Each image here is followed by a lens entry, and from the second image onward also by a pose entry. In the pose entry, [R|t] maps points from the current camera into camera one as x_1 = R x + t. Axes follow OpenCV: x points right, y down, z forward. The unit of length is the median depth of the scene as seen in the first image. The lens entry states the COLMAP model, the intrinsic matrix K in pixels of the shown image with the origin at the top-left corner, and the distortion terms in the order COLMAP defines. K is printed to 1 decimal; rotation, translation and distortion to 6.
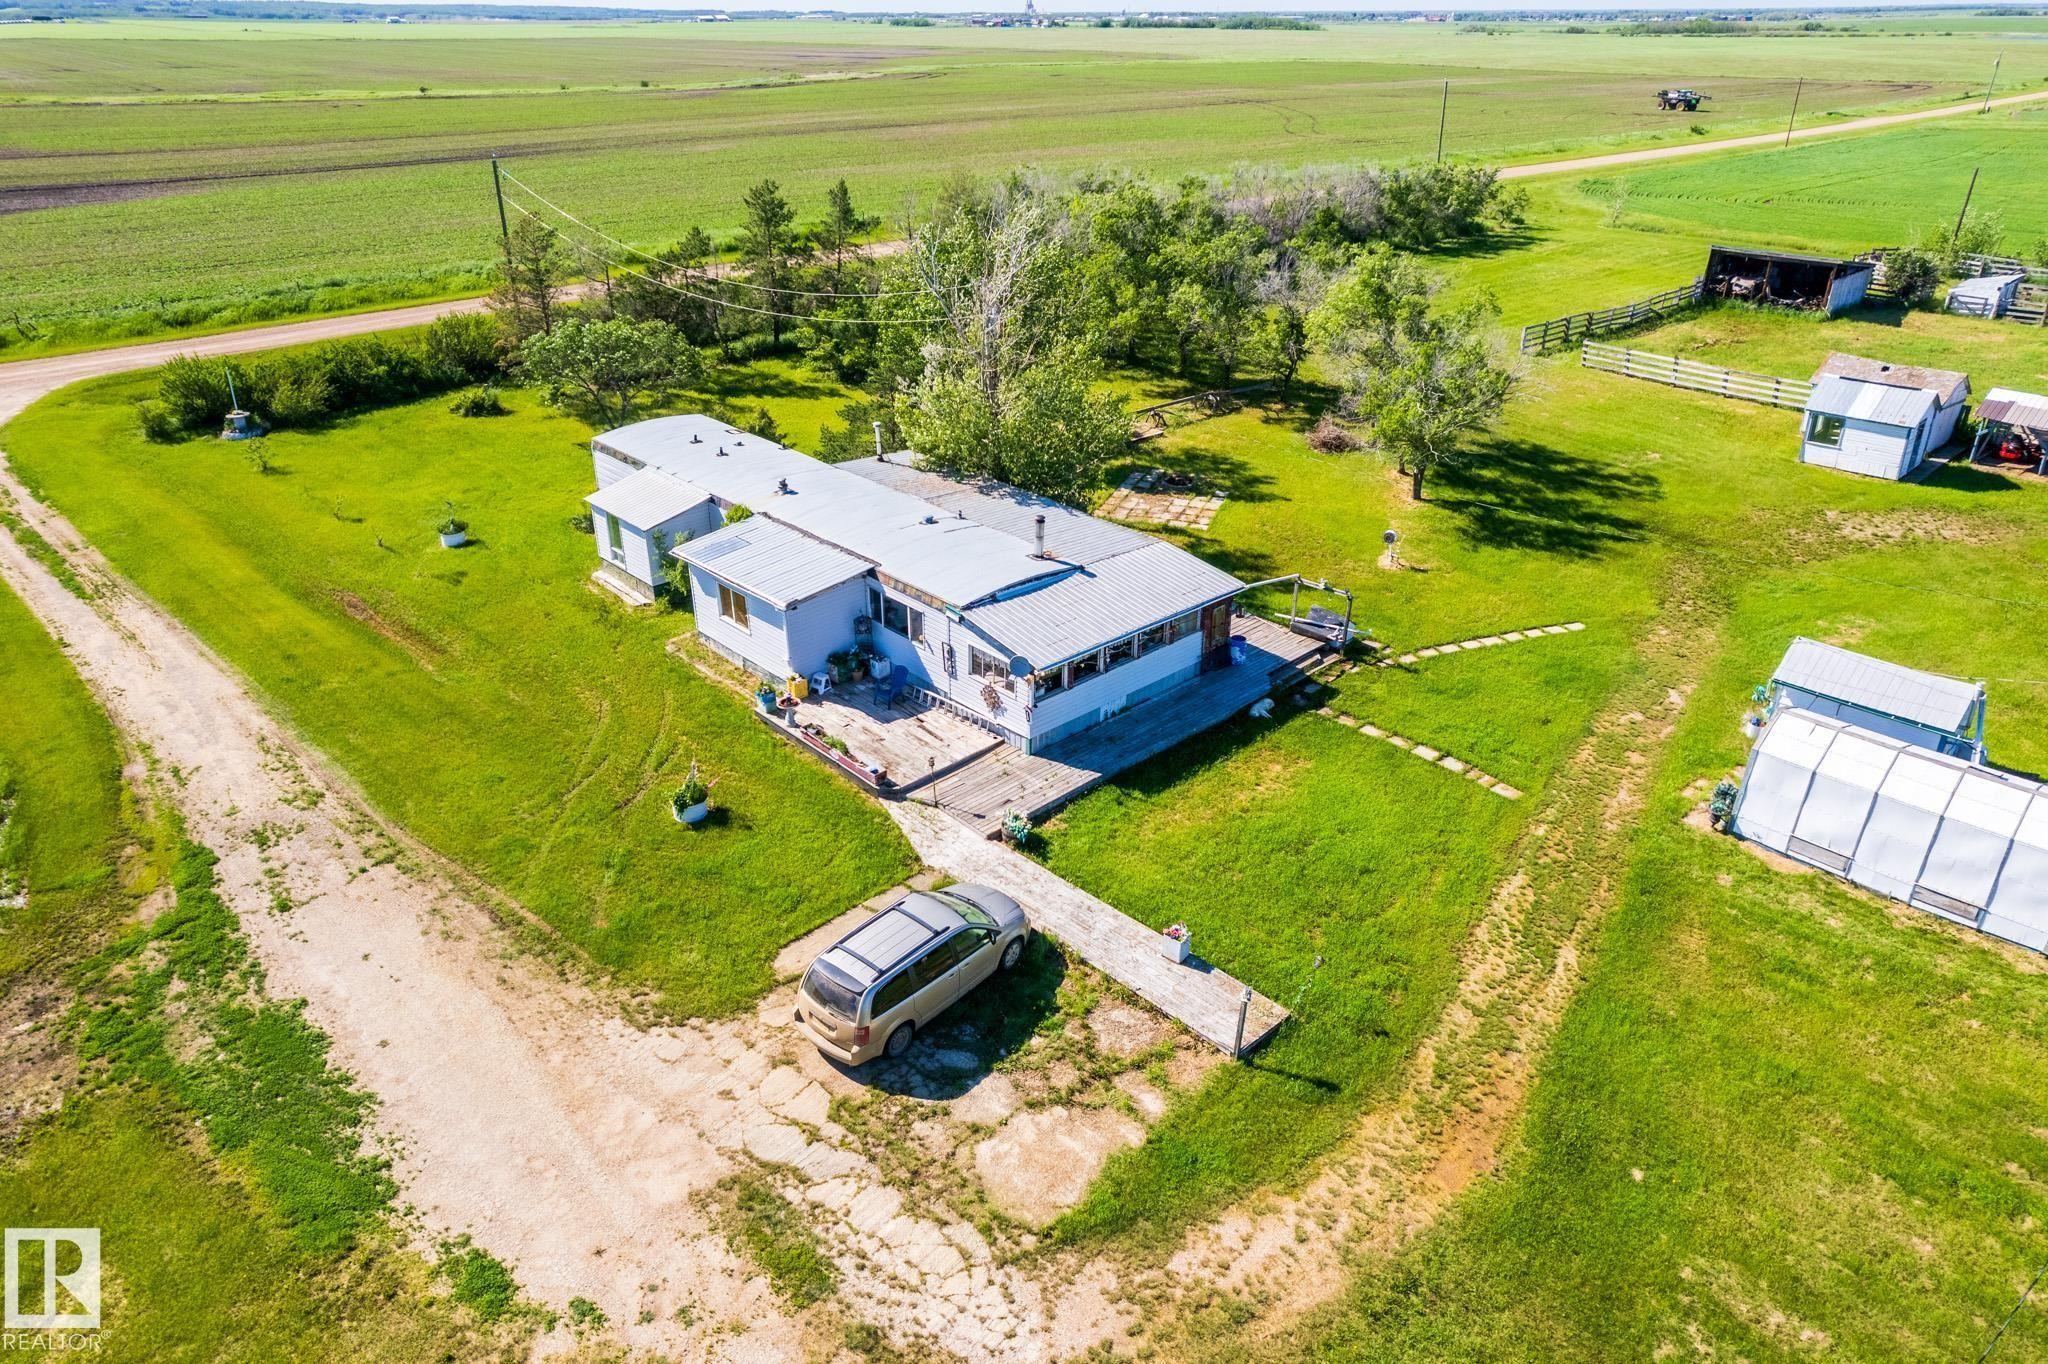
lens RADIAL K [[1302.5, 0, 1029.8], [0, 1302.5, 683.1], [0, 0, 1]] dist [-0.073873, 0.071486]
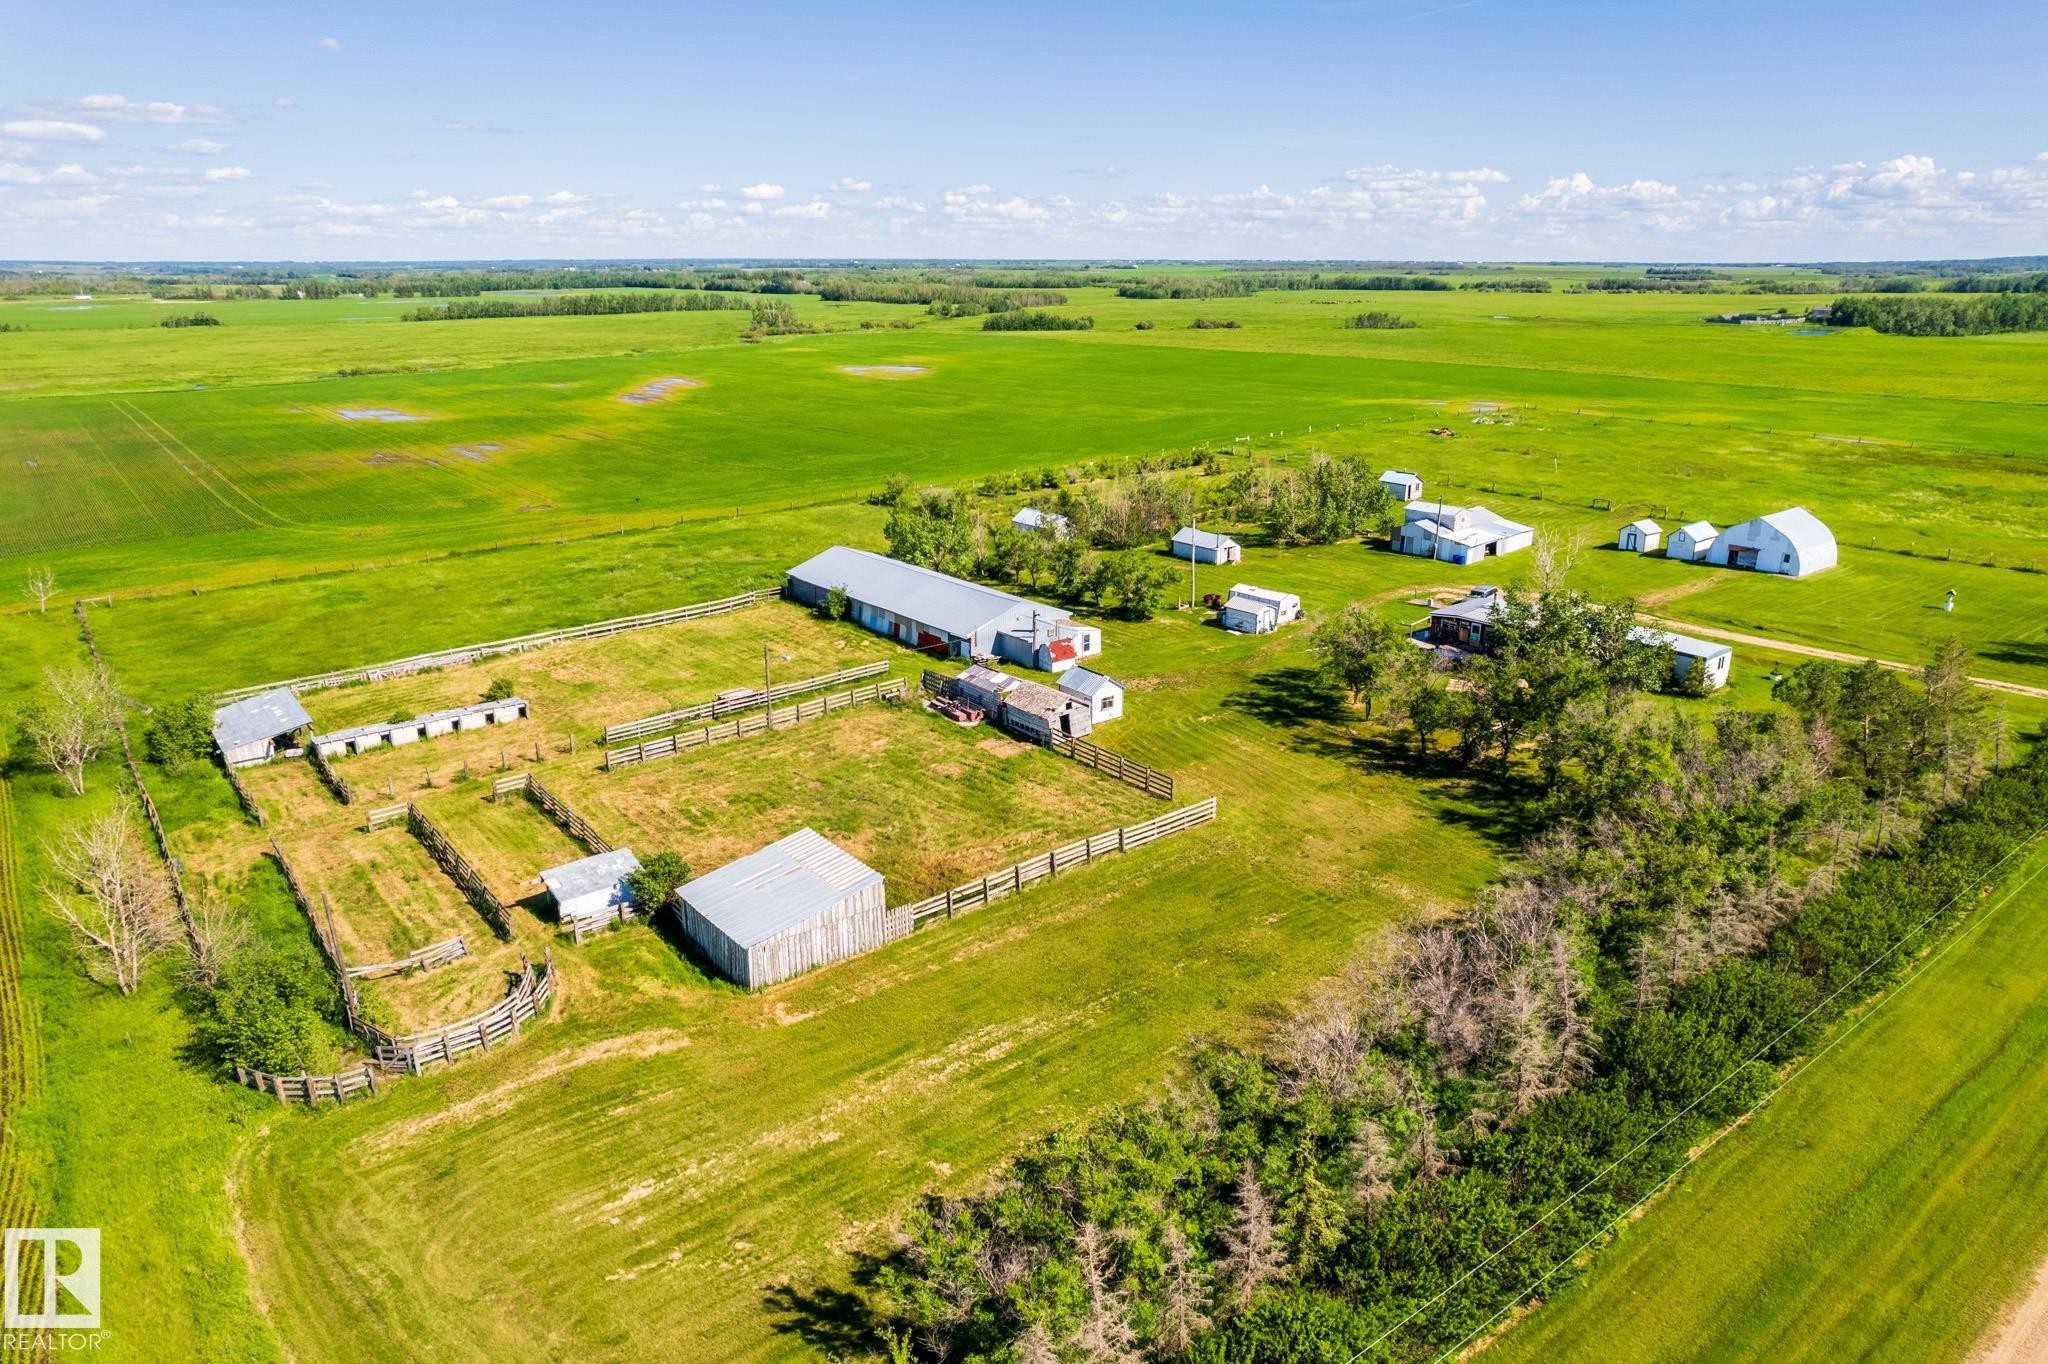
lens RADIAL K [[1302.5, 0, 1029.8], [0, 1302.5, 683.1], [0, 0, 1]] dist [-0.073873, 0.071486]
pose [[-0.997244, -0.012536, 0.073123, 1.169044], [0.043495, 0.699686, 0.713126, -2.915268], [-0.060103, 0.714341, -0.697212, 4.348818]]
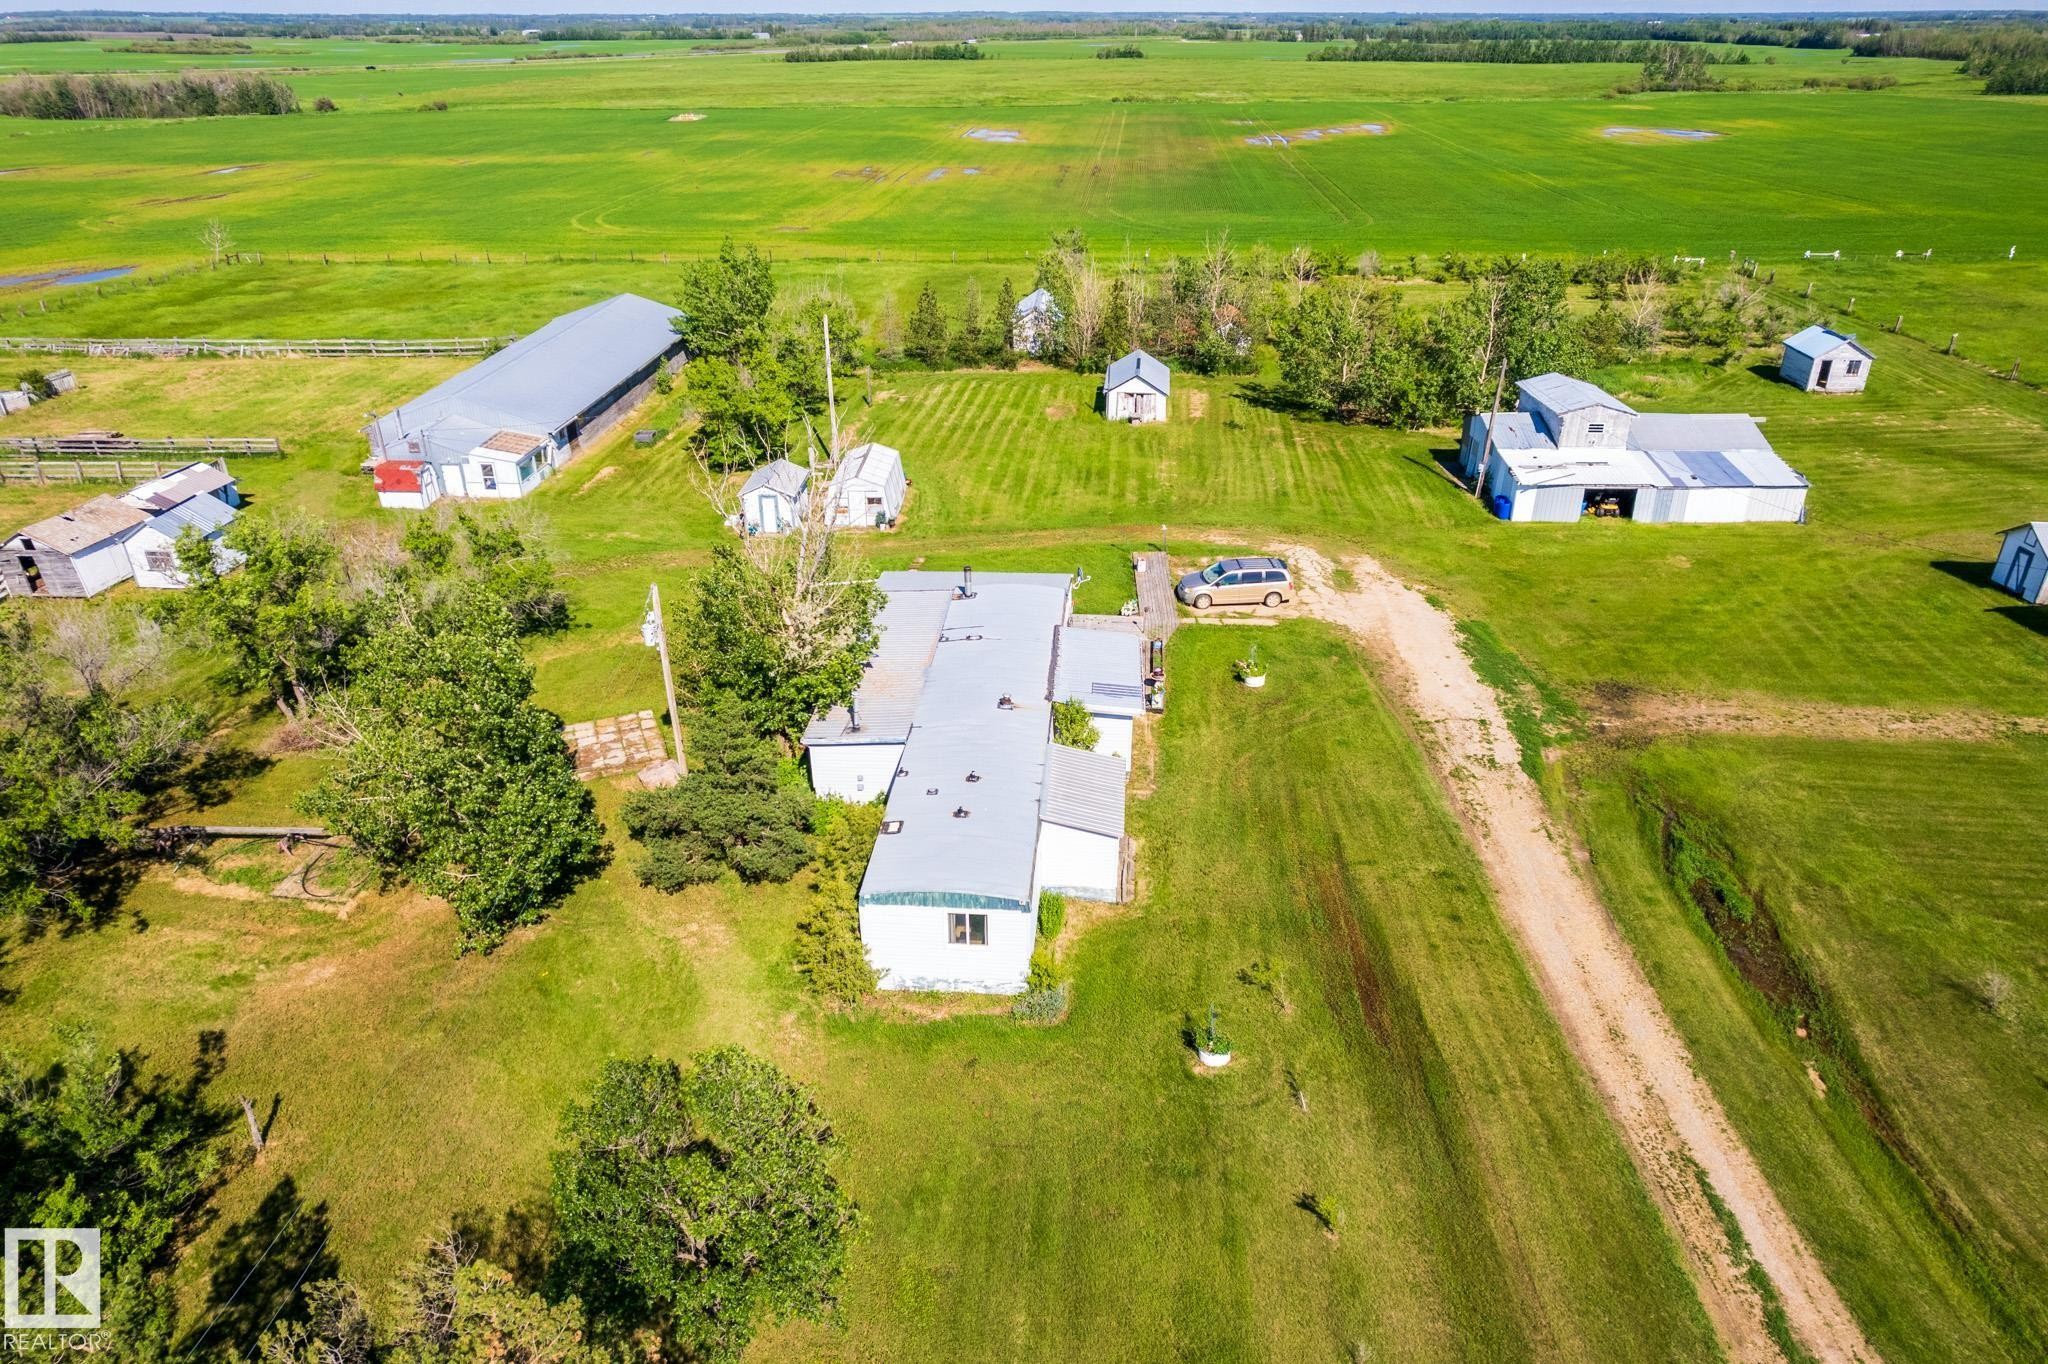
lens RADIAL K [[1319.5, 0, 1033.2], [0, 1319.5, 673.2], [0, 0, 1]] dist [-0.070887, 0.075121]
pose [[-0.682254, -0.319893, 0.657418, -1.268801], [0.344940, 0.651990, 0.675222, -1.240770], [-0.644629, 0.687443, -0.334479, 1.875312]]
